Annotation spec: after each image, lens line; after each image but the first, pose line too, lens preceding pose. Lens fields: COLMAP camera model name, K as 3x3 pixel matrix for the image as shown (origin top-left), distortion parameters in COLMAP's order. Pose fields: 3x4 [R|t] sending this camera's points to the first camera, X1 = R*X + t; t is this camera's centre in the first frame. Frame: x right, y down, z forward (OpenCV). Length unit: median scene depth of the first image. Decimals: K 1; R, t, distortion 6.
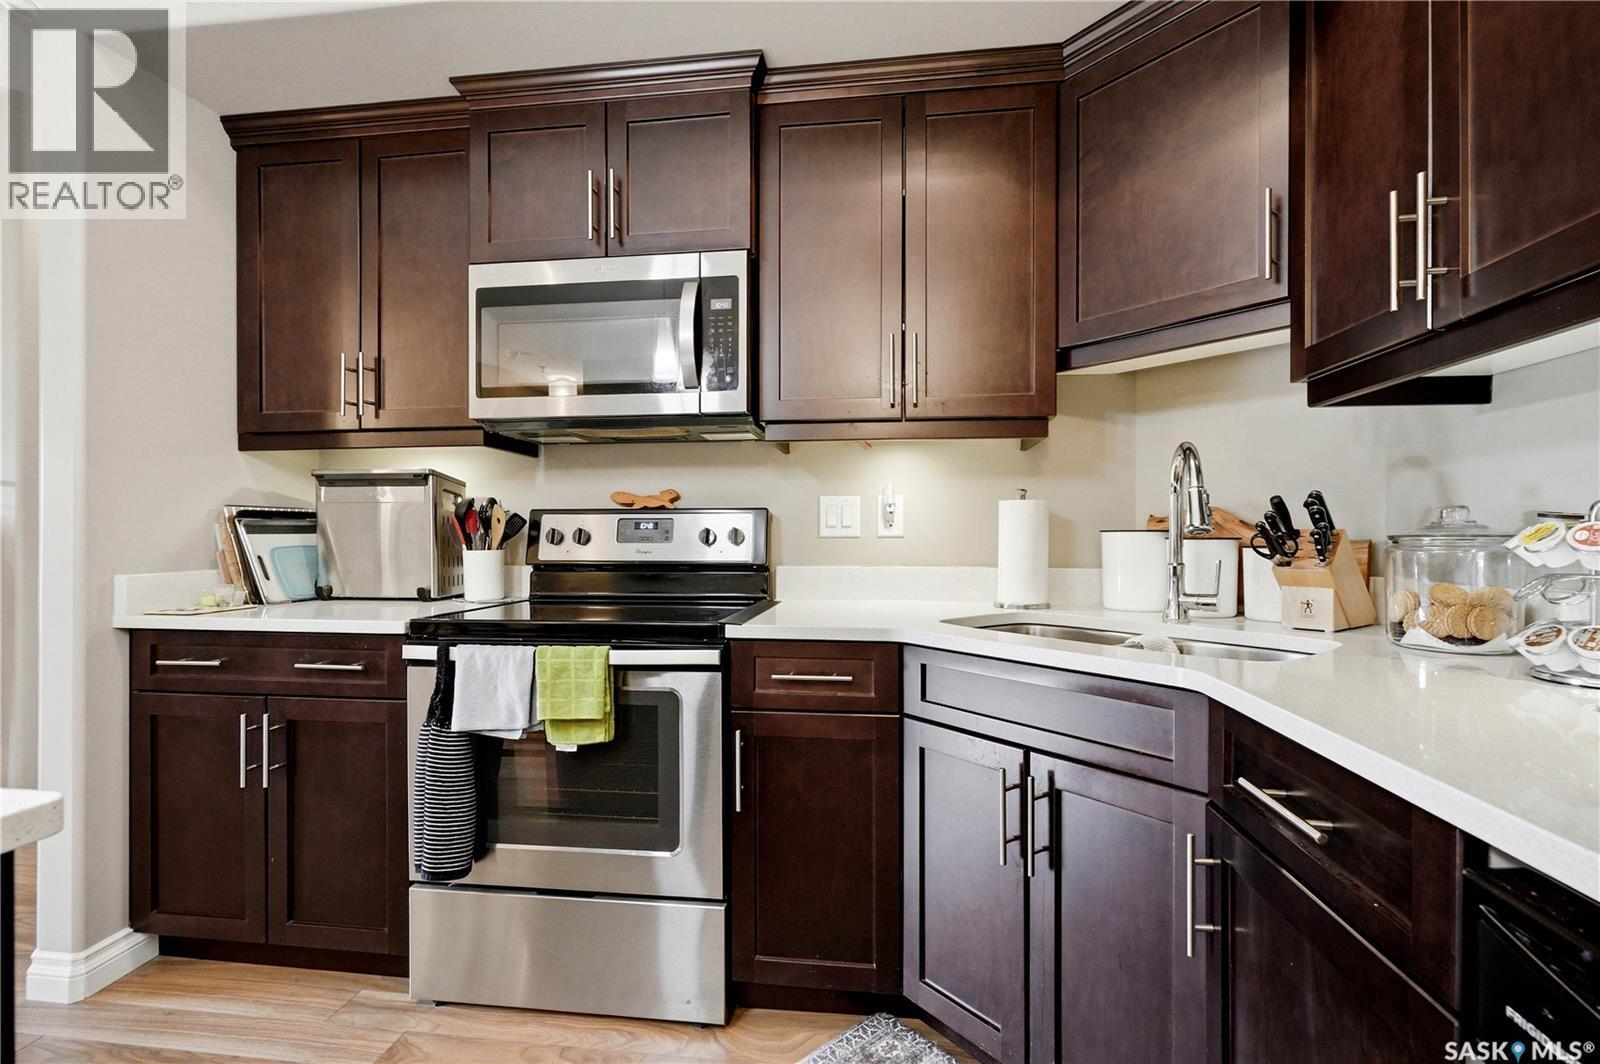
lens RADIAL K [[734.2, 0, 800.0], [0, 734.2, 532.0], [0, 0, 1]] dist [-0.000769, -0.000098]
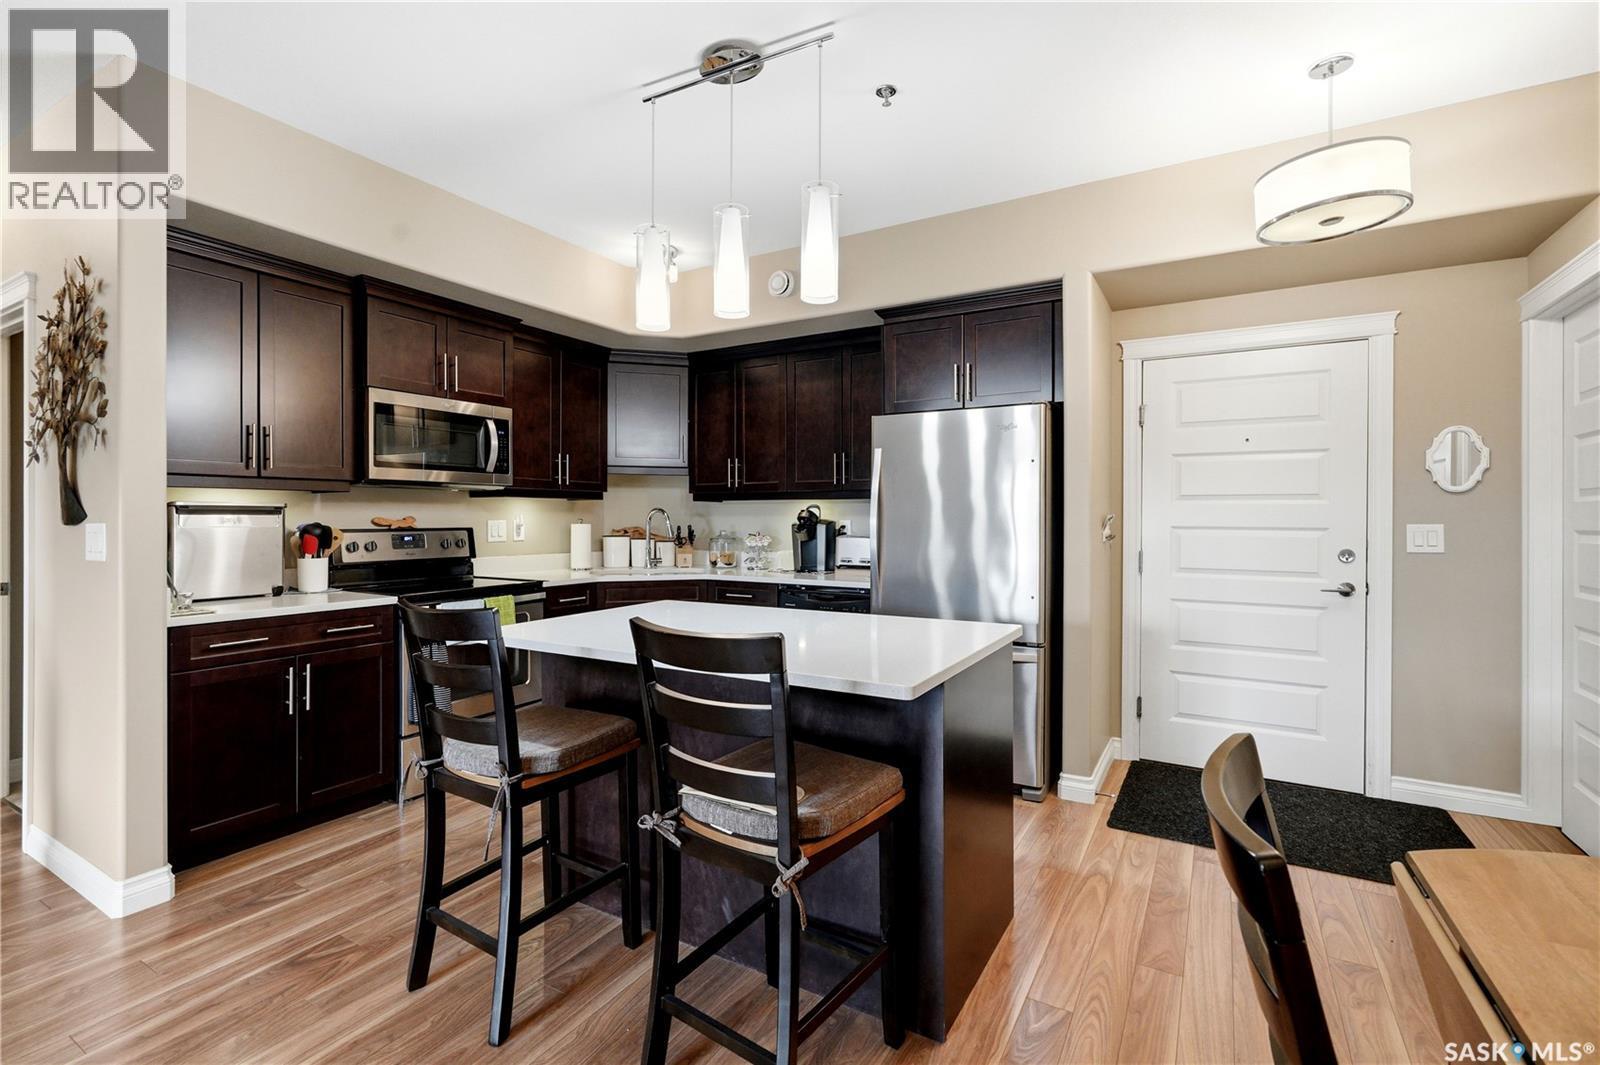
lens RADIAL K [[713.5, 0, 803.3], [0, 713.5, 523.6], [0, 0, 1]] dist [-0.002128, 0.000088]
pose [[0.381441, -0.006375, 0.924371, -1.629539], [-0.003019, 0.999962, 0.008141, -0.070064], [-0.924388, -0.005896, 0.381408, -0.555163]]
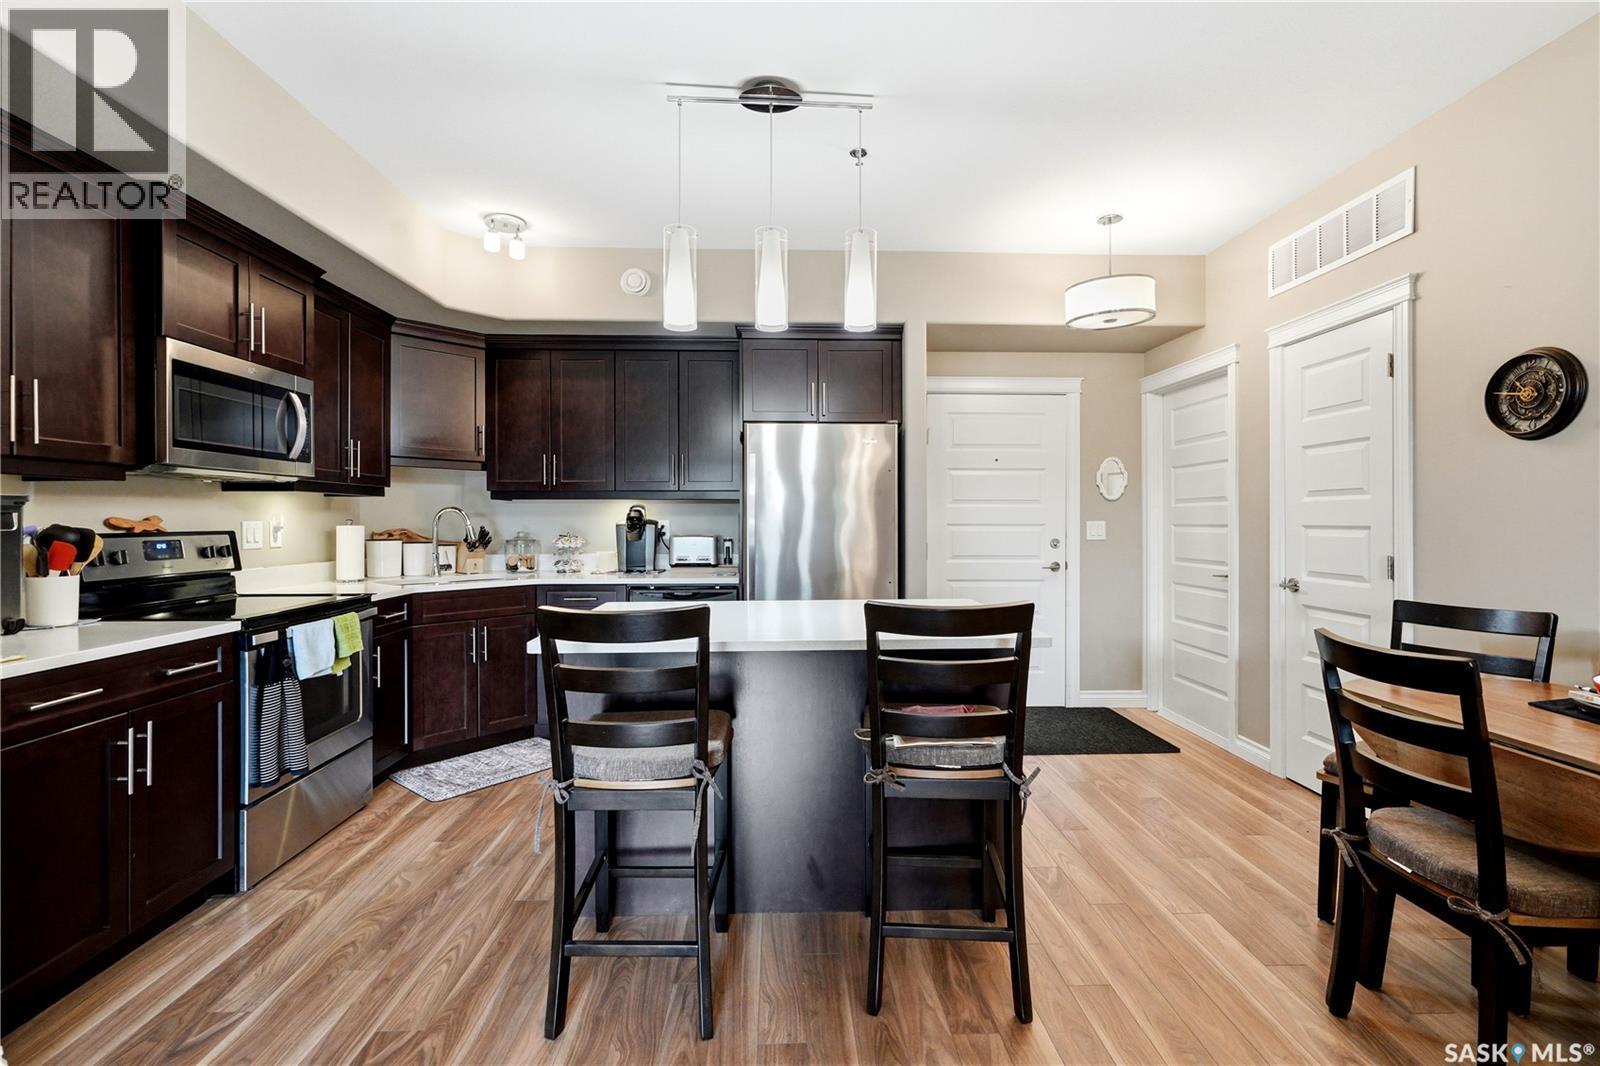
lens RADIAL K [[721.5, 0, 799.7], [0, 721.5, 526.3], [0, 0, 1]] dist [-0.000048, -0.000003]
pose [[-0.167724, -0.007924, 0.985802, -1.865713], [-0.000757, 0.999968, 0.007909, -0.061729], [-0.985834, 0.000580, -0.167725, 0.171355]]
